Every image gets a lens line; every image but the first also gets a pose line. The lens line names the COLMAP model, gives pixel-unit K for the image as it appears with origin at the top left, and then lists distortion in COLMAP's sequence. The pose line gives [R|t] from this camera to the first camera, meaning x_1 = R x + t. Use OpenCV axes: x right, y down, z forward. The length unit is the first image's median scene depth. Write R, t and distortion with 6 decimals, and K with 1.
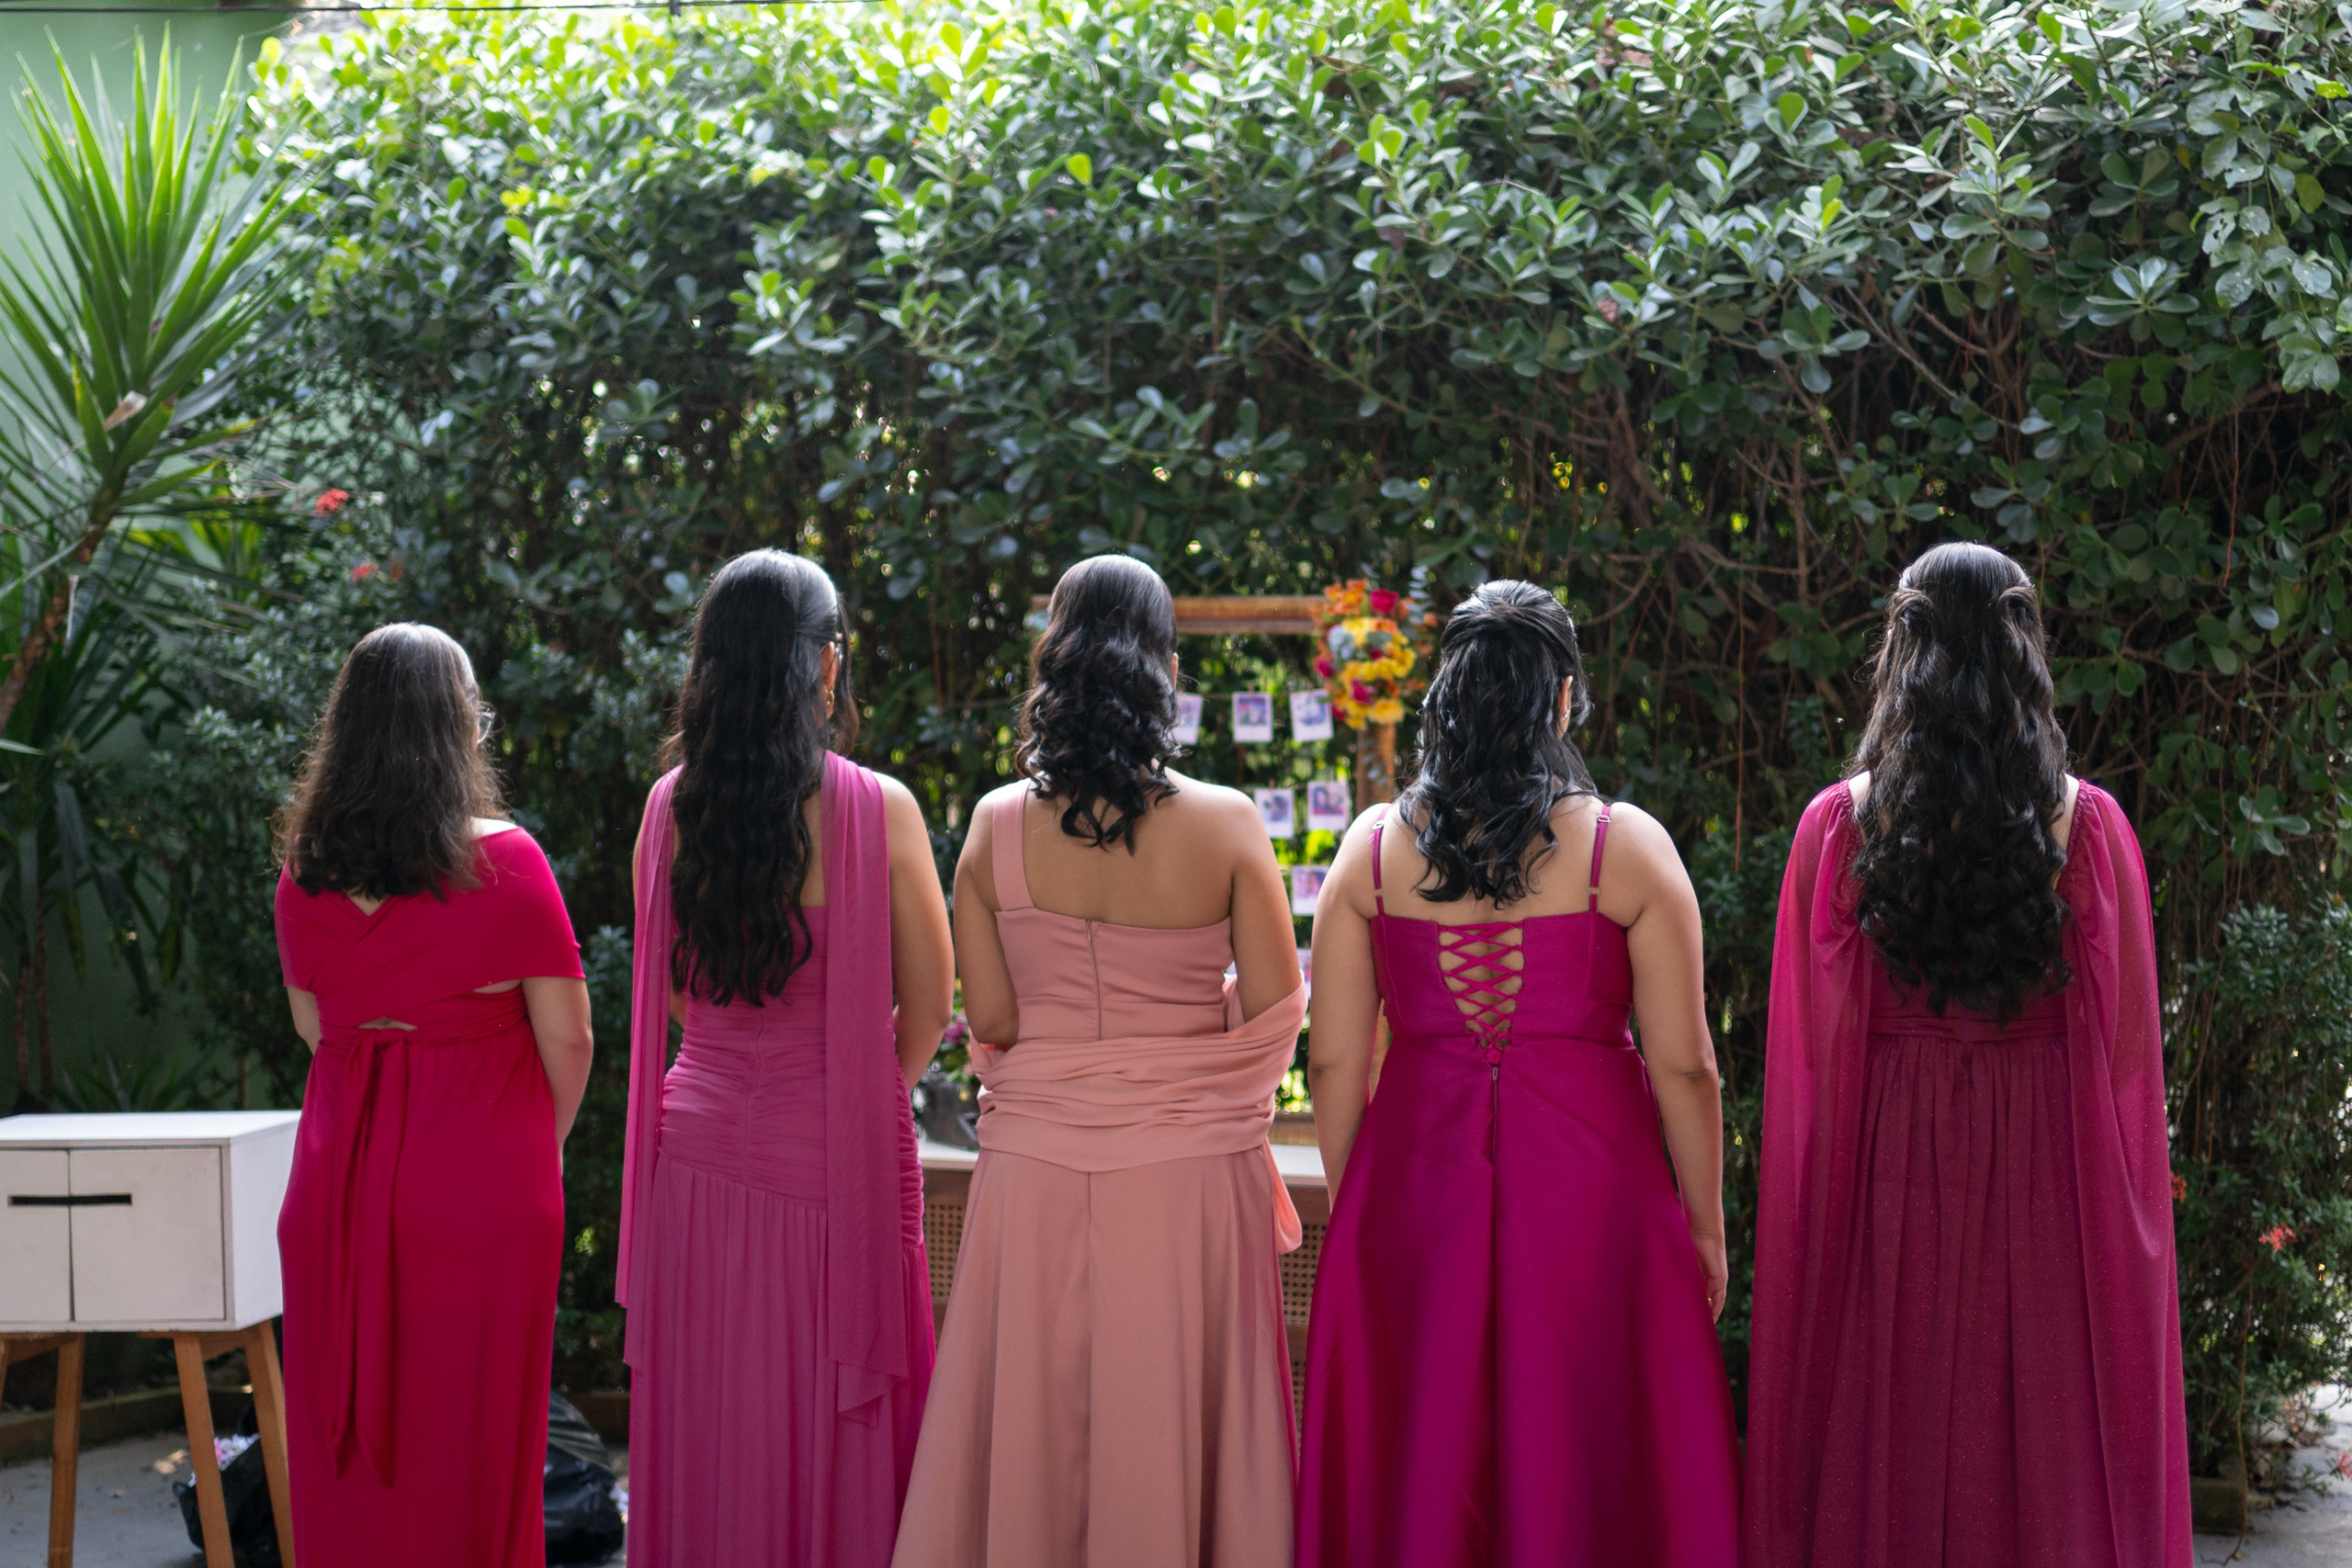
lens RADIAL K [[3602.3, 0, 1155.4], [0, 3602.3, 796.9], [0, 0, 1]] dist [-0.004300, 0.000000]
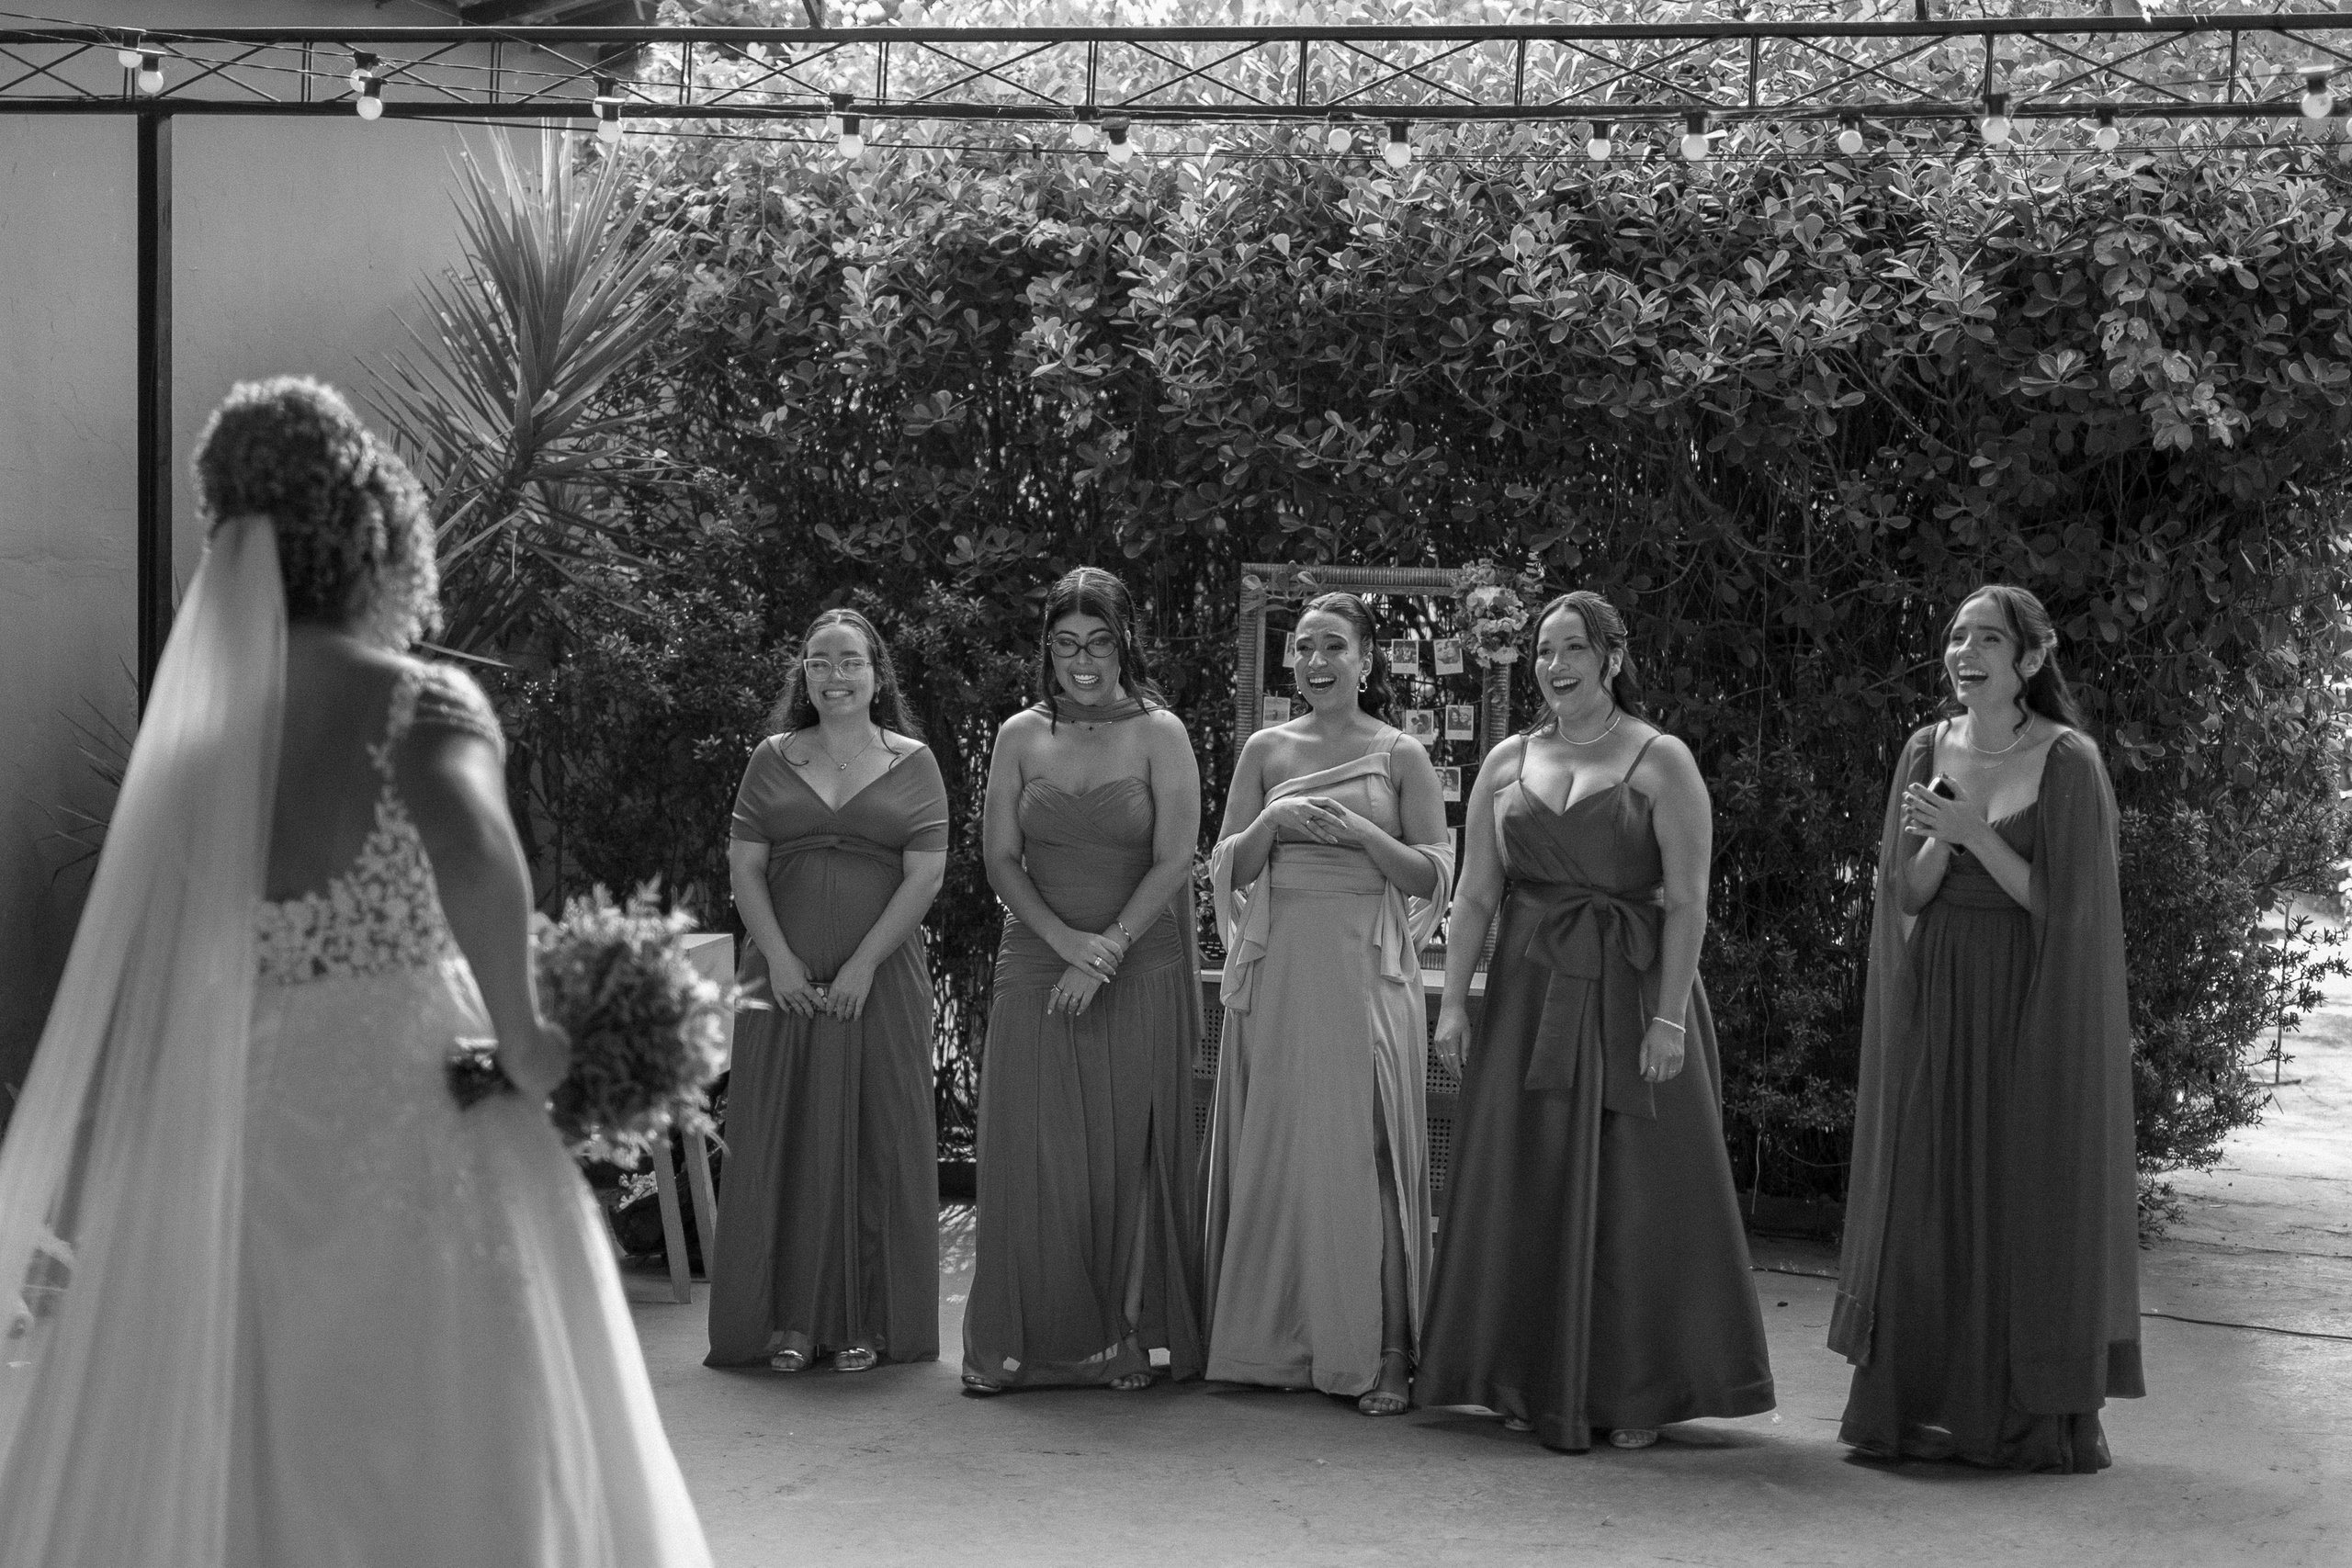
lens RADIAL K [[3602.3, 0, 1219.9], [0, 3602.3, 934.1], [0, 0, 1]] dist [-0.004300, 0.000000]
pose [[0.999153, 0.014960, 0.038322, -0.095714], [-0.017801, 0.997033, 0.074890, -0.018522], [-0.037088, -0.075508, 0.996455, -0.373721]]
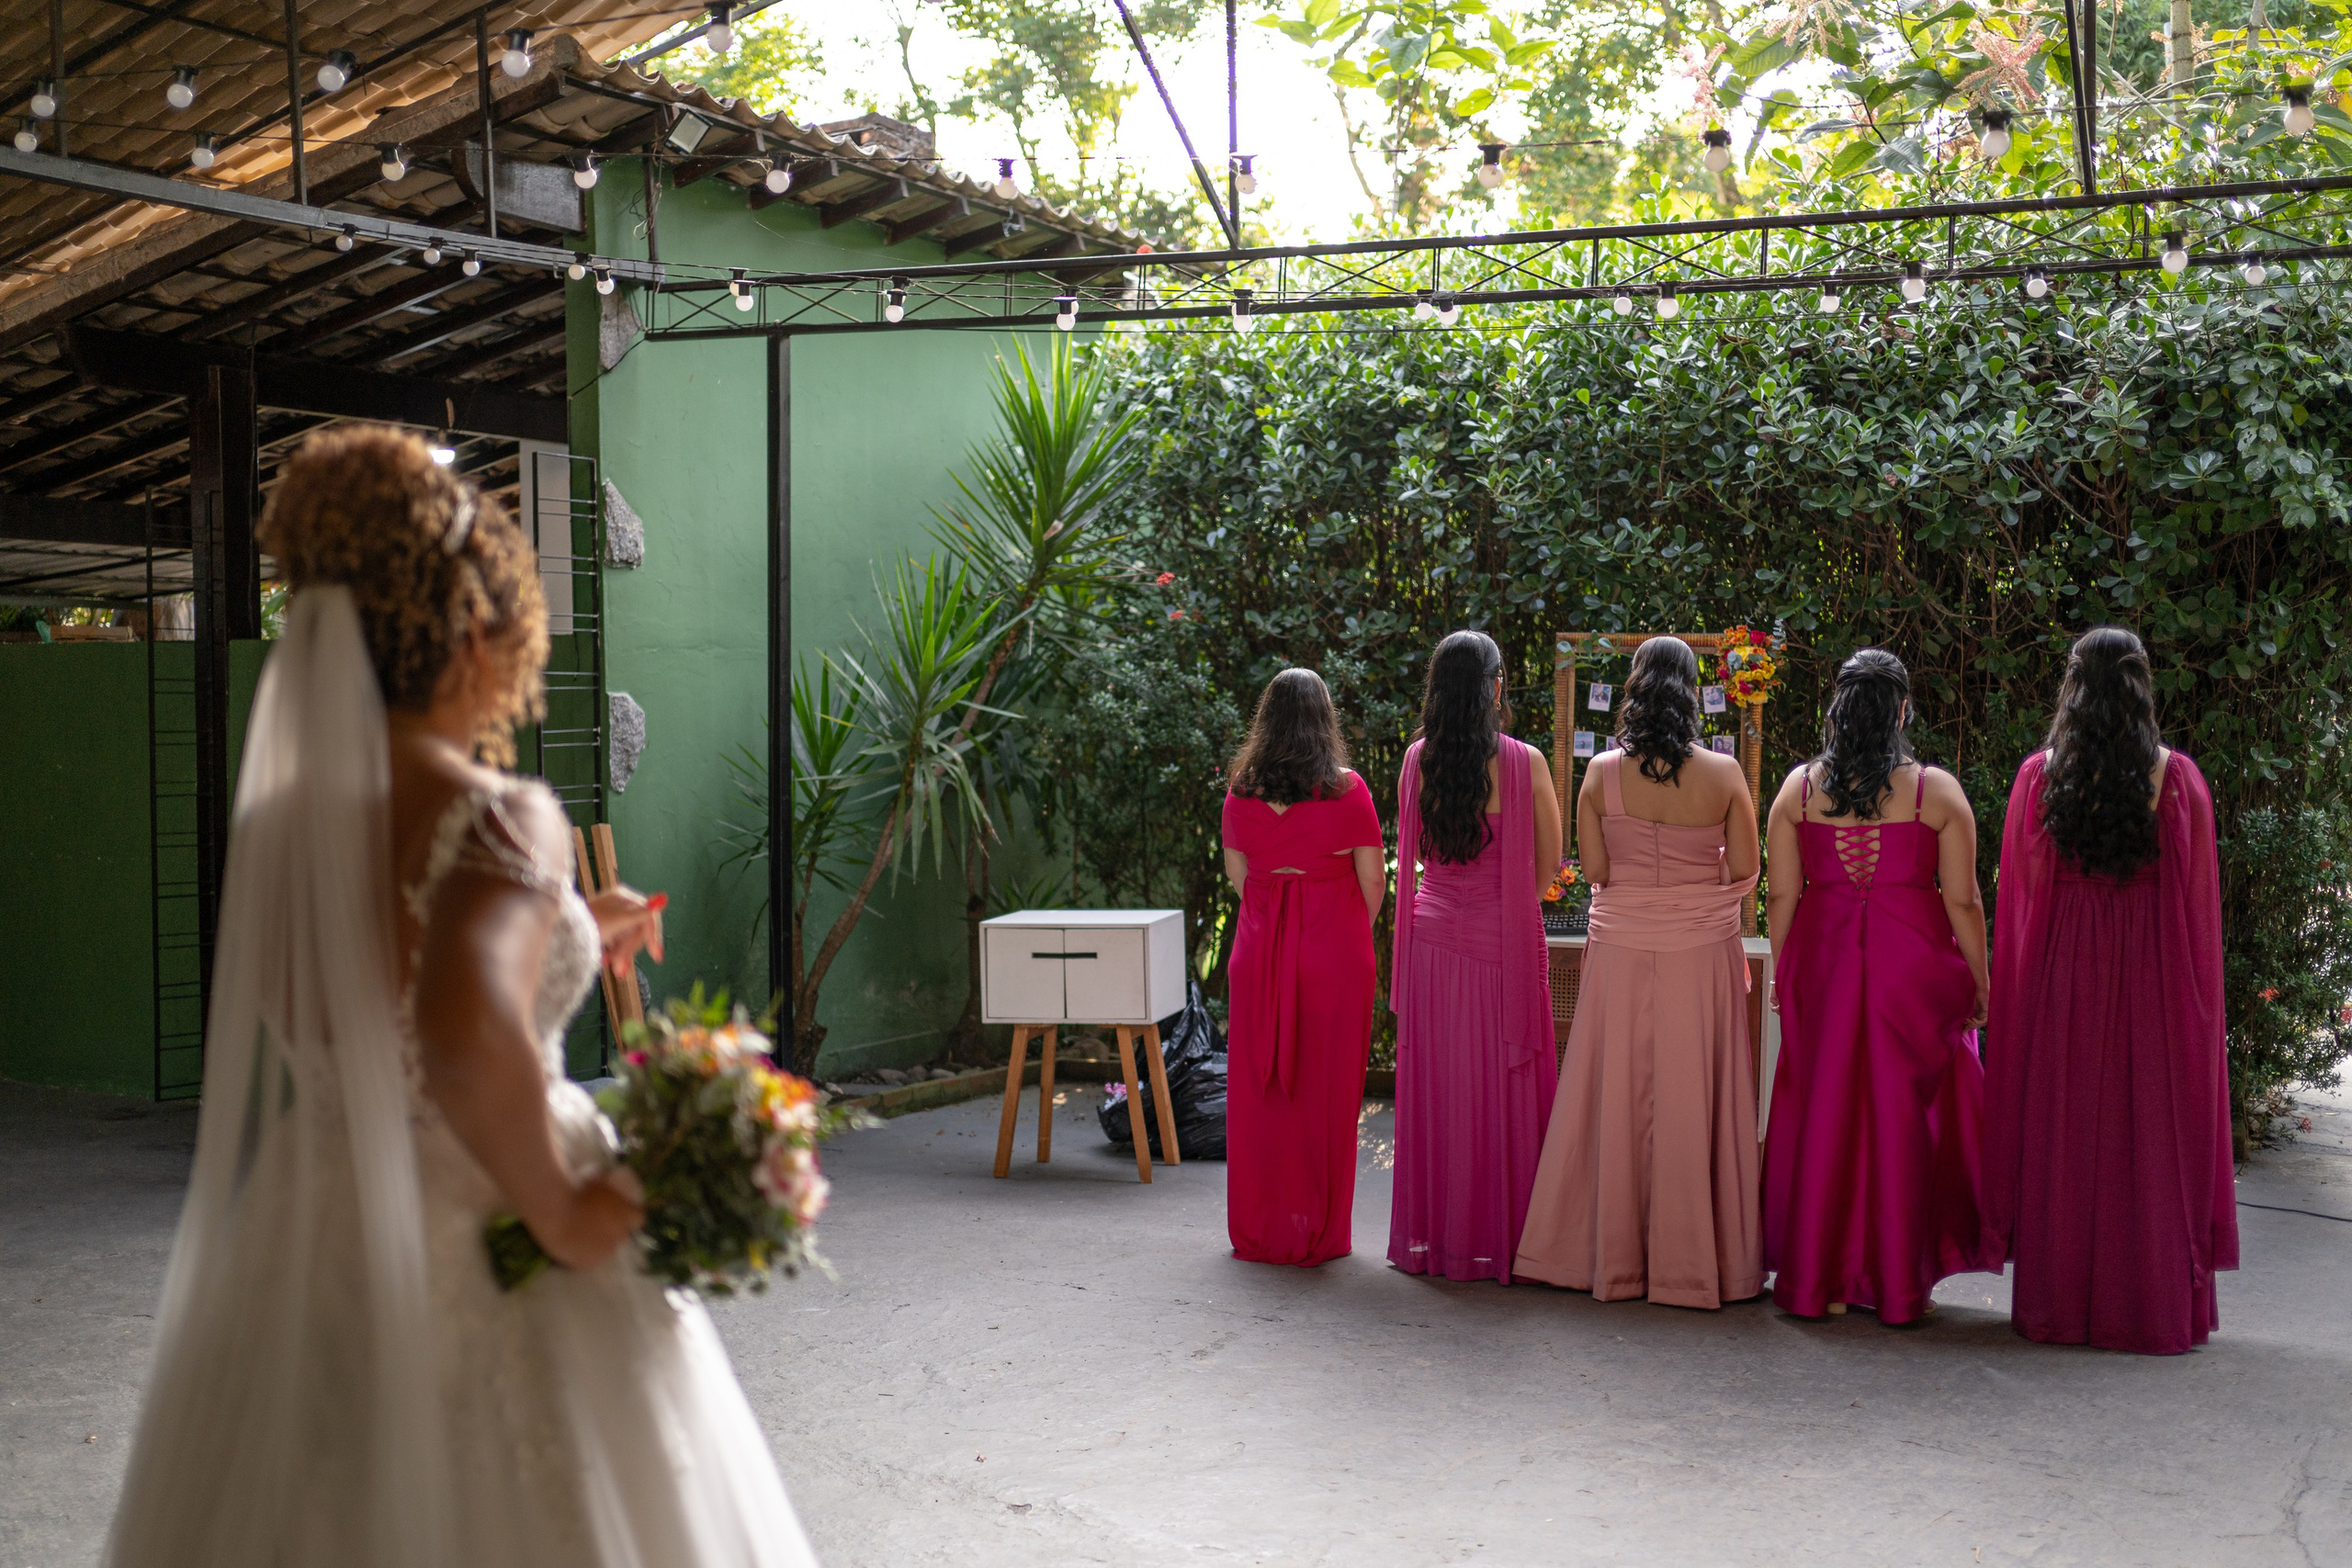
lens RADIAL K [[2329.8, 0, 1207.3], [0, 2329.8, 771.2], [0, 0, 1]] dist [0.014253, 0.000000]
pose [[0.993455, 0.004903, -0.114117, -0.077505], [-0.001493, 0.999550, 0.029948, -0.021491], [0.114212, -0.029582, 0.993016, -0.201382]]
